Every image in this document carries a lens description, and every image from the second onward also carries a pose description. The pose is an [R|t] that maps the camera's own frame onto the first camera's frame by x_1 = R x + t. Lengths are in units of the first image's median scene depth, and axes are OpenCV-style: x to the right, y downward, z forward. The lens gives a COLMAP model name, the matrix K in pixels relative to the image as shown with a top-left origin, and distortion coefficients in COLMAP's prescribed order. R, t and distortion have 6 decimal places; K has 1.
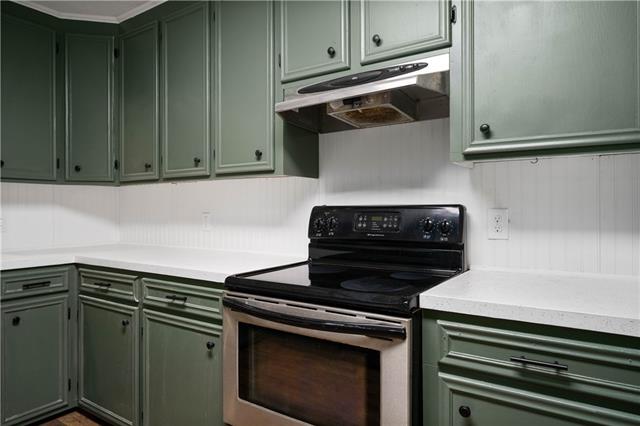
lens RADIAL K [[391.4, 0, 320.8], [0, 391.4, 213.9], [0, 0, 1]] dist [-0.002579, -0.000277]
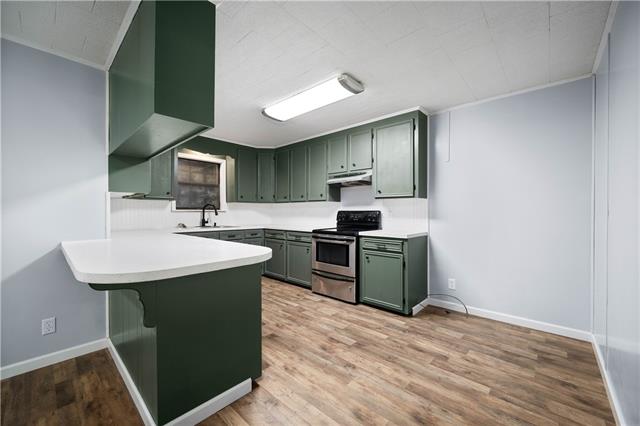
lens RADIAL K [[252.0, 0, 319.8], [0, 252.0, 213.2], [0, 0, 1]] dist [-0.000458, -0.000039]
pose [[0.987195, 0.005102, -0.159436, 0.183207], [-0.005537, 0.999982, -0.002284, 0.006471], [0.159421, 0.003138, 0.987206, -1.210307]]
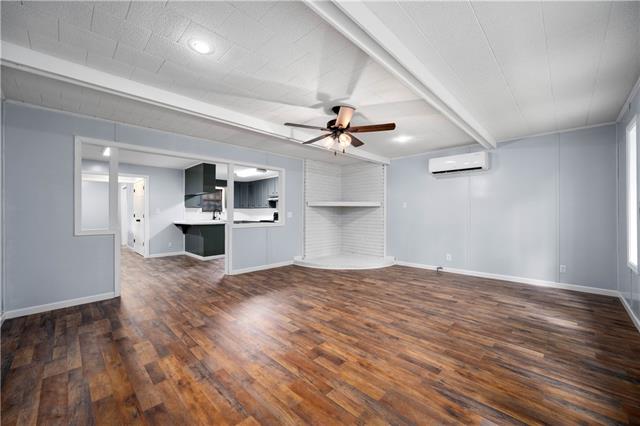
lens RADIAL K [[252.0, 0, 320.3], [0, 252.0, 212.1], [0, 0, 1]] dist [-0.000458, -0.000039]
pose [[0.981445, 0.006546, -0.191634, 1.907011], [-0.006923, 0.999975, -0.001299, -0.032259], [0.191621, 0.002602, 0.981466, -3.778735]]
